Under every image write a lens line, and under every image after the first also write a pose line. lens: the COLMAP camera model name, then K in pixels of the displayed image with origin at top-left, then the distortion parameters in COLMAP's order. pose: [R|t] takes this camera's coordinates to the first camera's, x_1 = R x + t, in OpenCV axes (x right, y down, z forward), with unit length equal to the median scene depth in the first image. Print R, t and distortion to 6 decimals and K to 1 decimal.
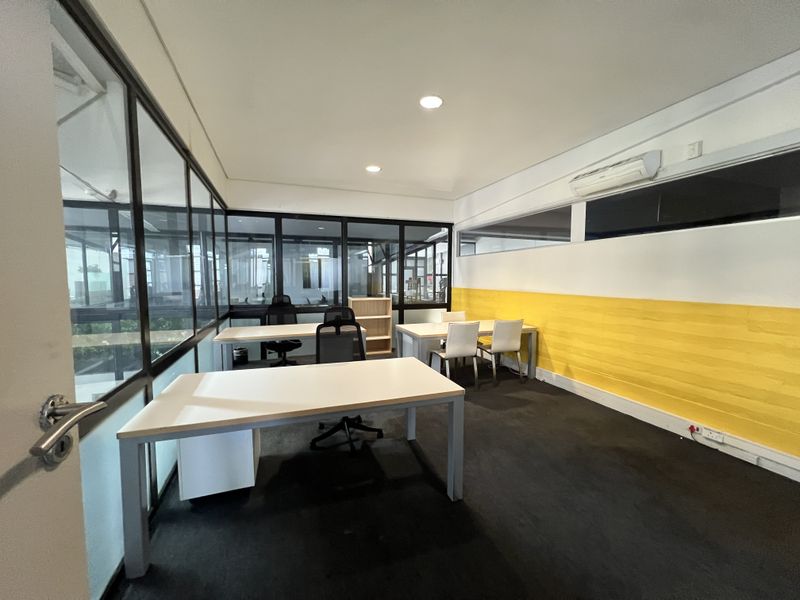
lens RADIAL K [[320.8, 0, 396.7], [0, 320.8, 297.6], [0, 0, 1]] dist [0.000668, -0.000165]
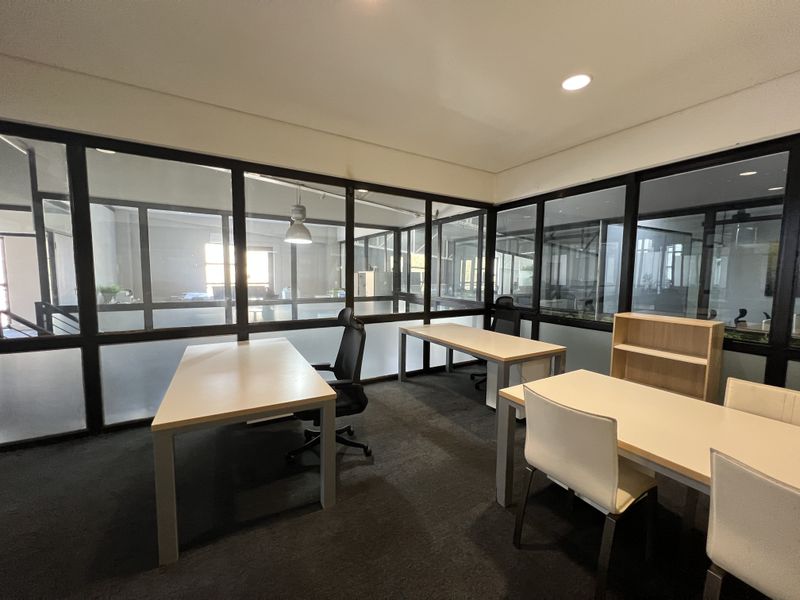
lens RADIAL K [[320.8, 0, 396.8], [0, 320.8, 298.8], [0, 0, 1]] dist [0.000668, -0.000165]
pose [[0.178620, 0.080239, -0.980641, 0.444091], [-0.068685, 0.995255, 0.068924, -0.044754], [0.981518, 0.055044, 0.183284, 0.604730]]
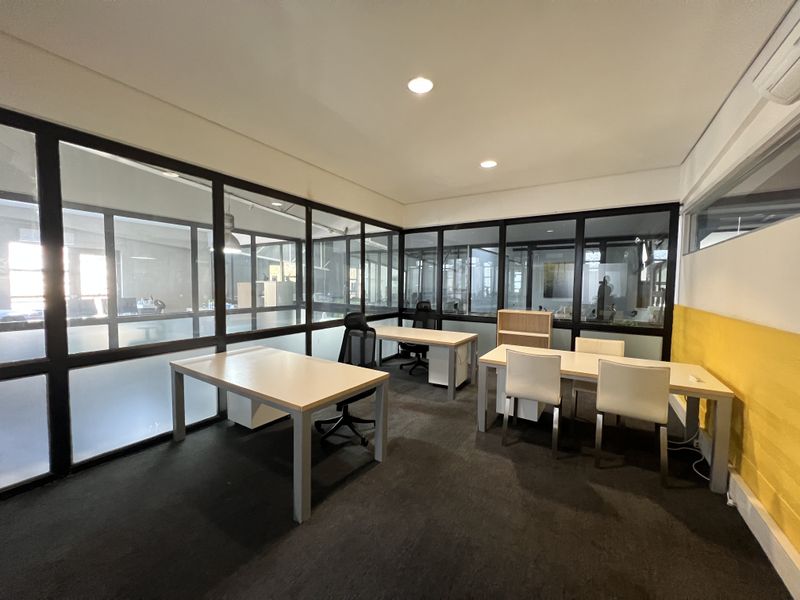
lens RADIAL K [[320.8, 0, 397.1], [0, 320.8, 300.3], [0, 0, 1]] dist [0.000668, -0.000165]
pose [[0.610786, 0.048387, -0.790316, 0.482909], [-0.058508, 0.998160, 0.015896, -0.027768], [0.789631, 0.036531, 0.612493, 0.270292]]
